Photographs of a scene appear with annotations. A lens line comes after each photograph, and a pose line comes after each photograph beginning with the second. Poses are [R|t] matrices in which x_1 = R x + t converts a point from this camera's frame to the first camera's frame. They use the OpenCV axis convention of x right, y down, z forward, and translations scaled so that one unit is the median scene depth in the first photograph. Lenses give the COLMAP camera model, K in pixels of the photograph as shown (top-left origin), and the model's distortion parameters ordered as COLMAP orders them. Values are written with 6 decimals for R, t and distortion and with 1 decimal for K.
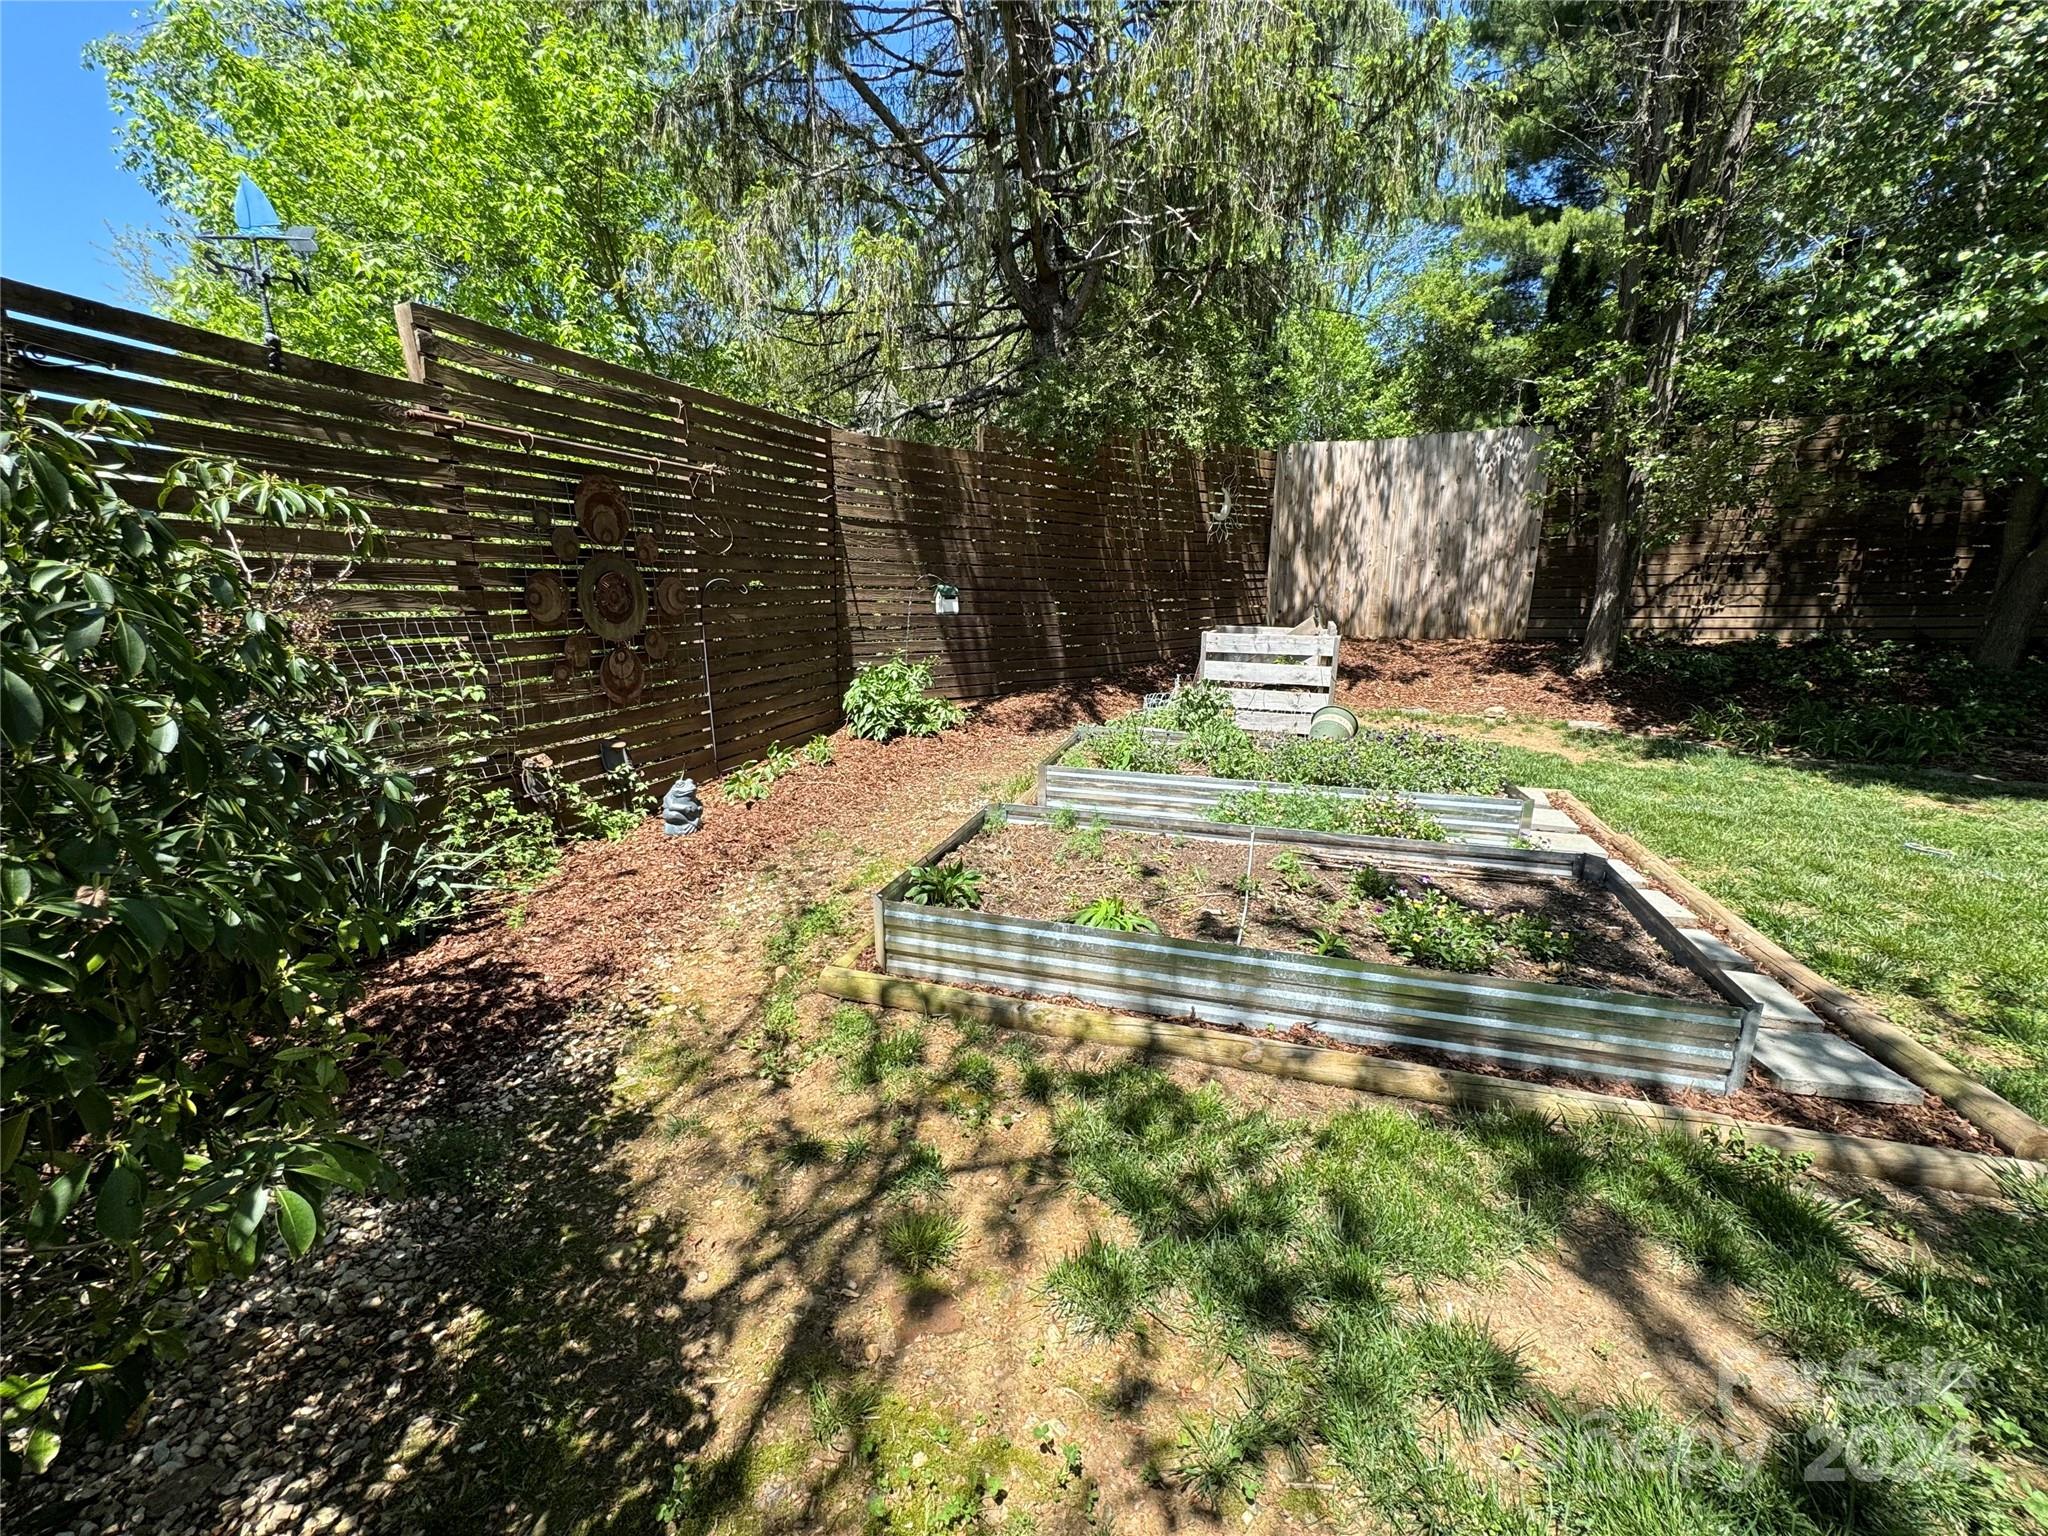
lens RADIAL K [[819.6, 0, 1024.0], [0, 819.6, 768.0], [0, 0, 1]] dist [0.000241, 0.000099]
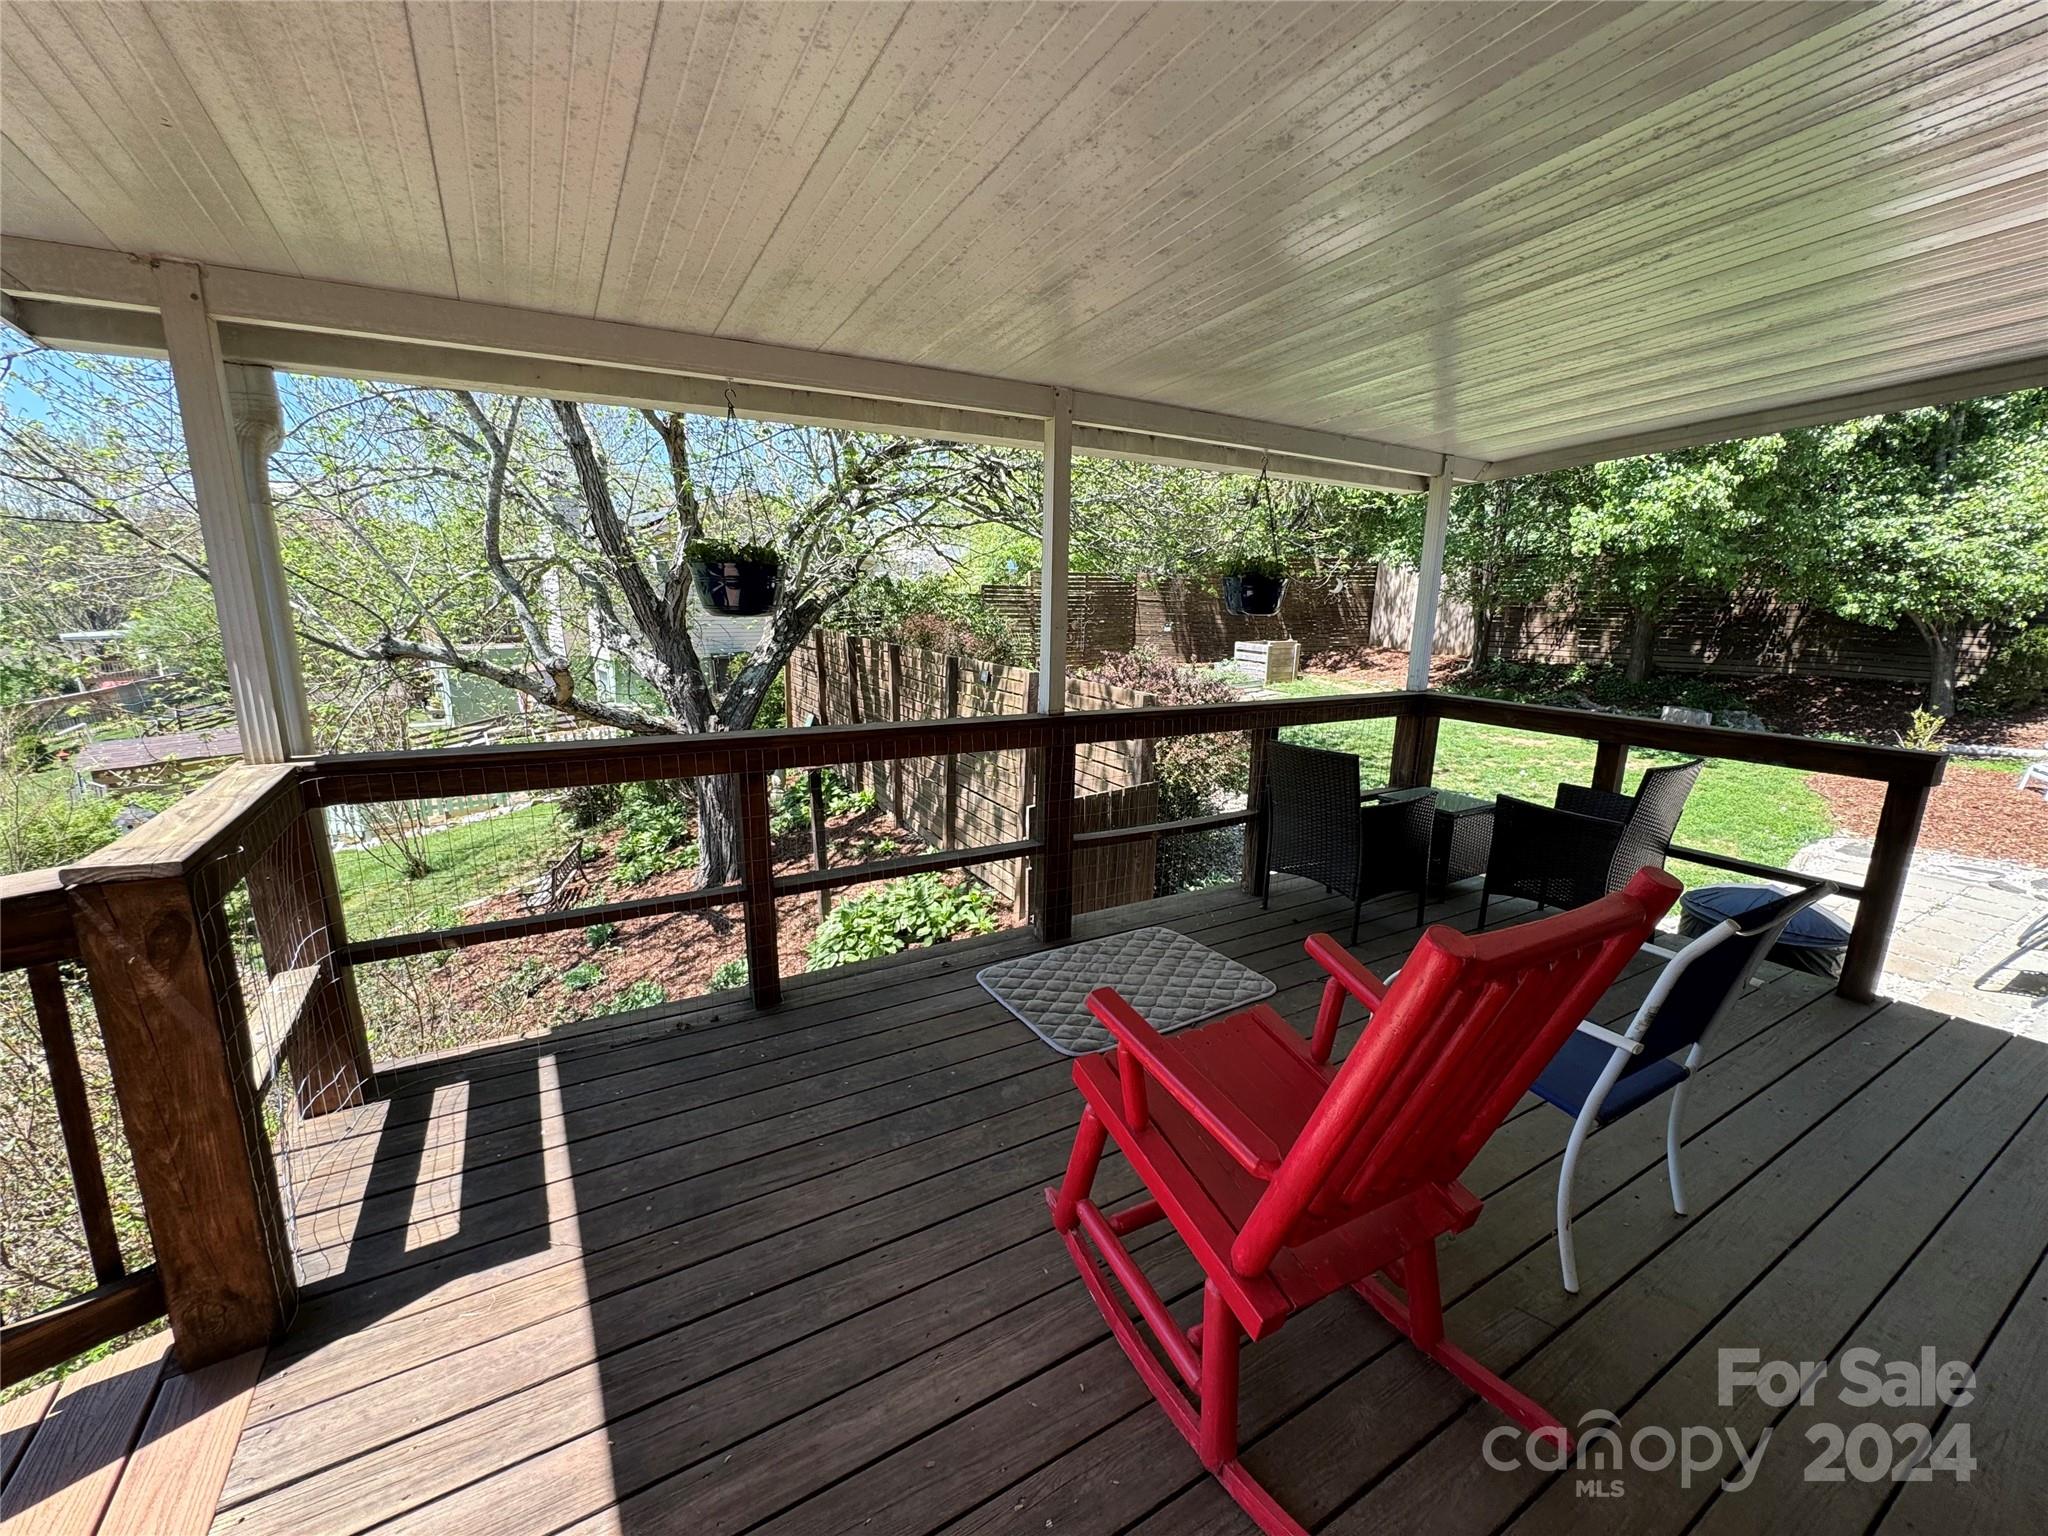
lens RADIAL K [[819.6, 0, 1024.0], [0, 819.6, 768.0], [0, 0, 1]] dist [0.000241, 0.000099]
pose [[0.759867, 0.148794, -0.632821, 1.599885], [-0.154404, 0.986906, 0.046647, 0.265182], [0.631476, 0.062264, 0.772892, -1.743513]]
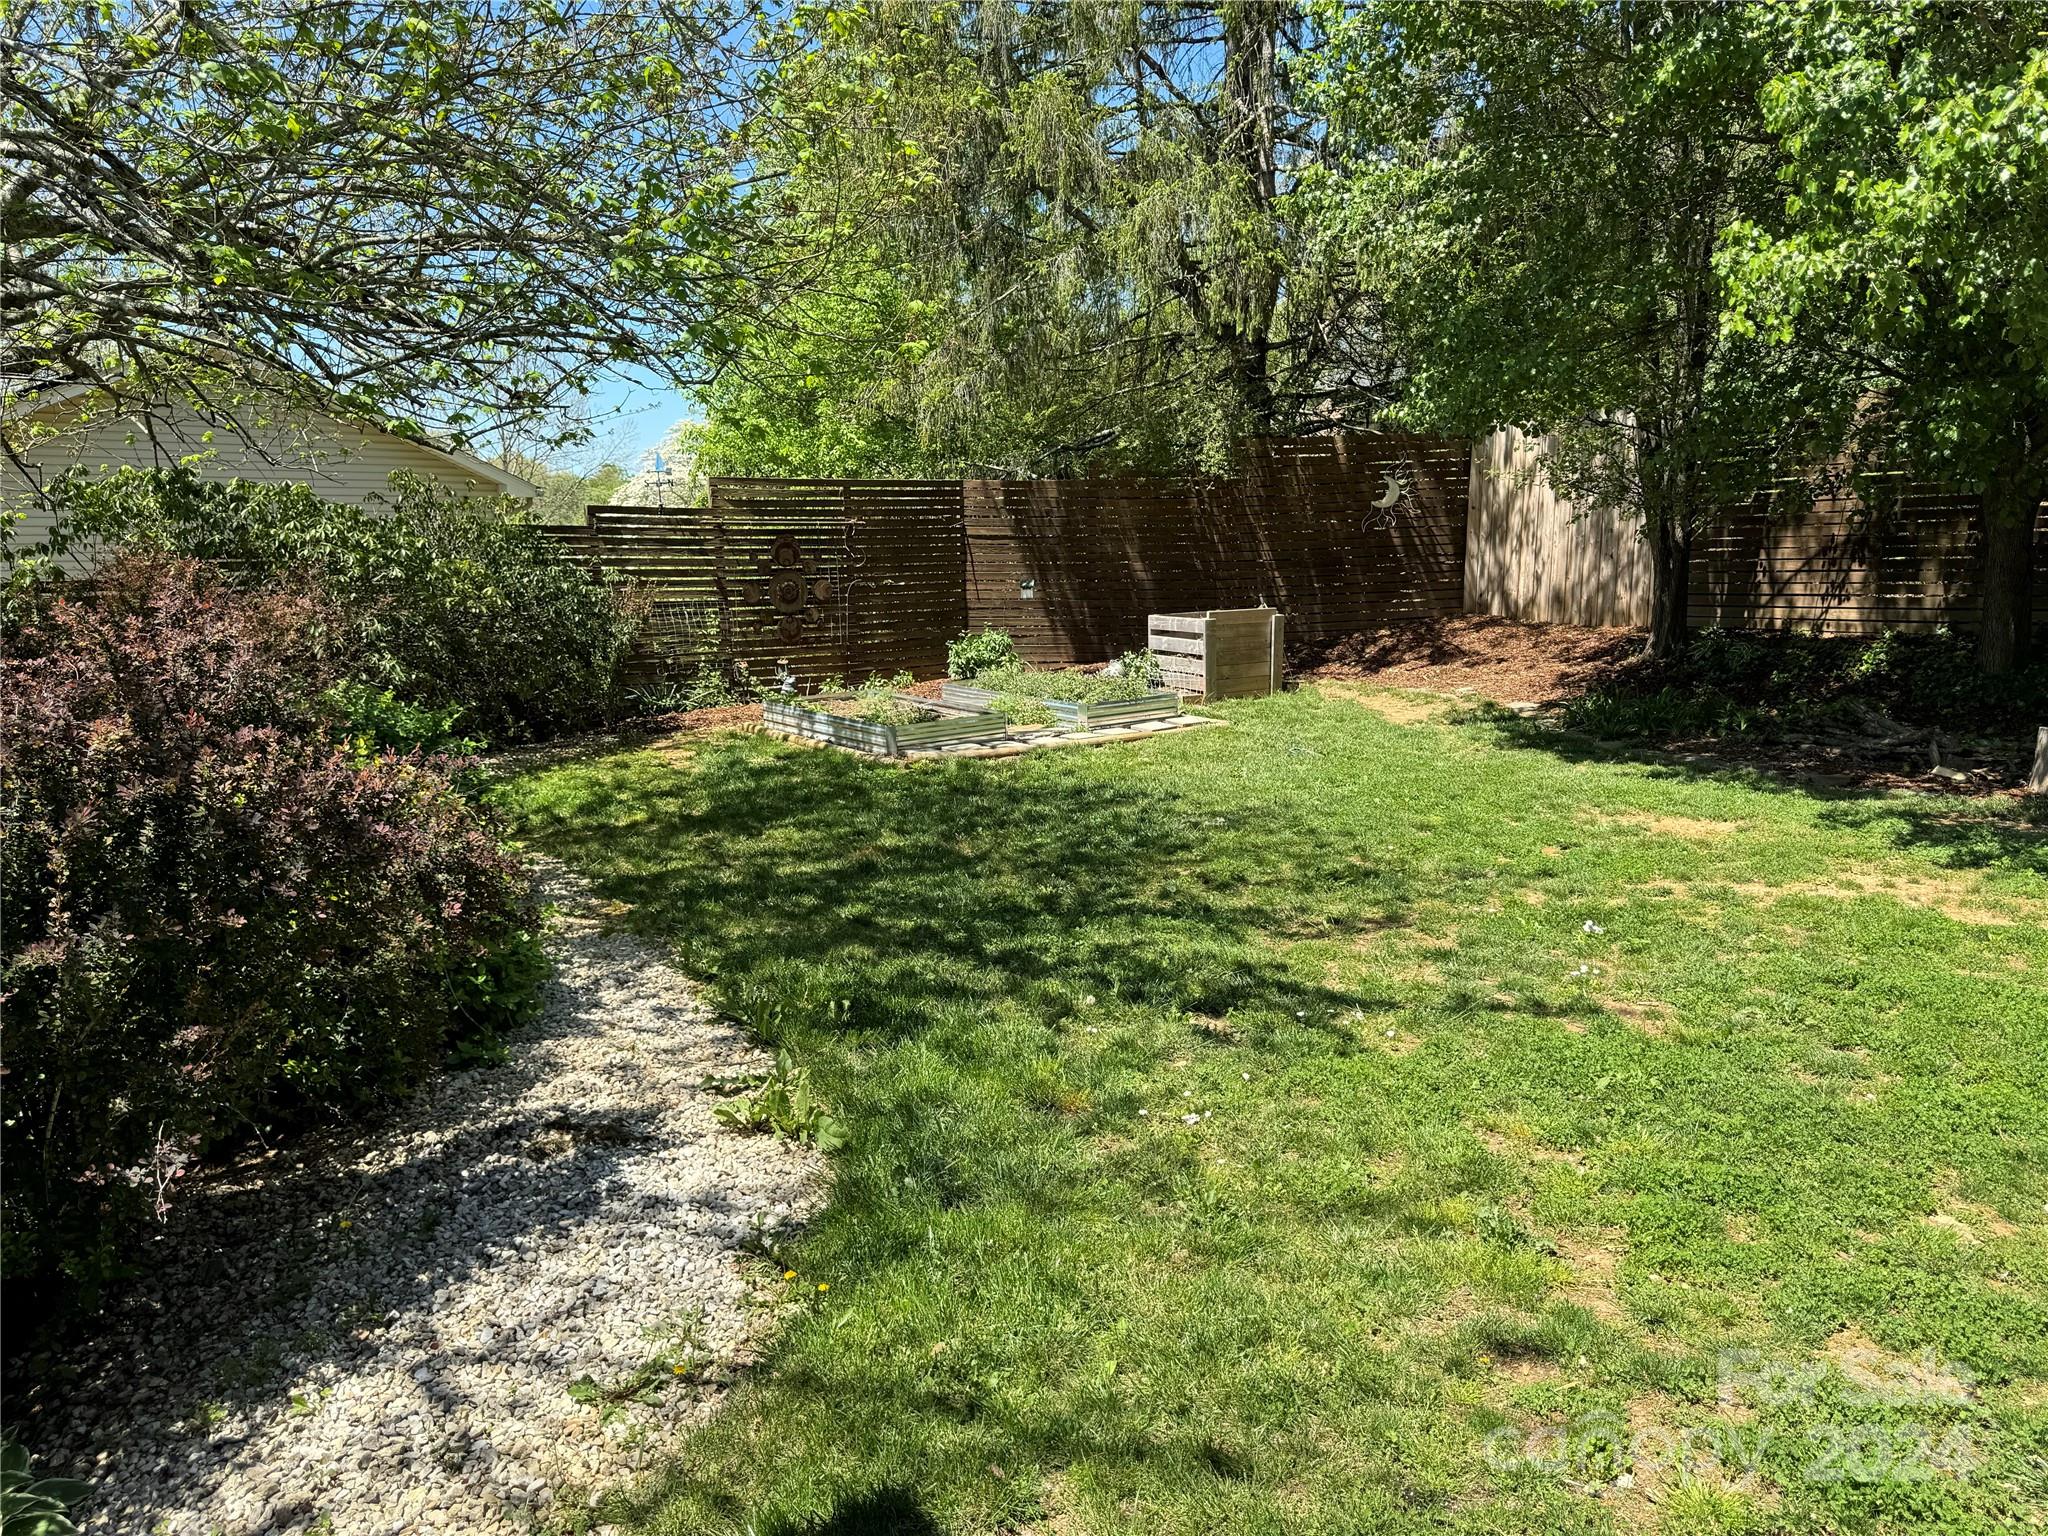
lens RADIAL K [[1416.0, 0, 1024.0], [0, 1416.0, 768.0], [0, 0, 1]] dist [0.002414, -0.000063]
pose [[0.748513, 0.086064, -0.657512, 1.674112], [-0.123695, 0.992260, -0.010935, 0.143179], [0.651482, 0.089516, 0.753365, -0.904564]]
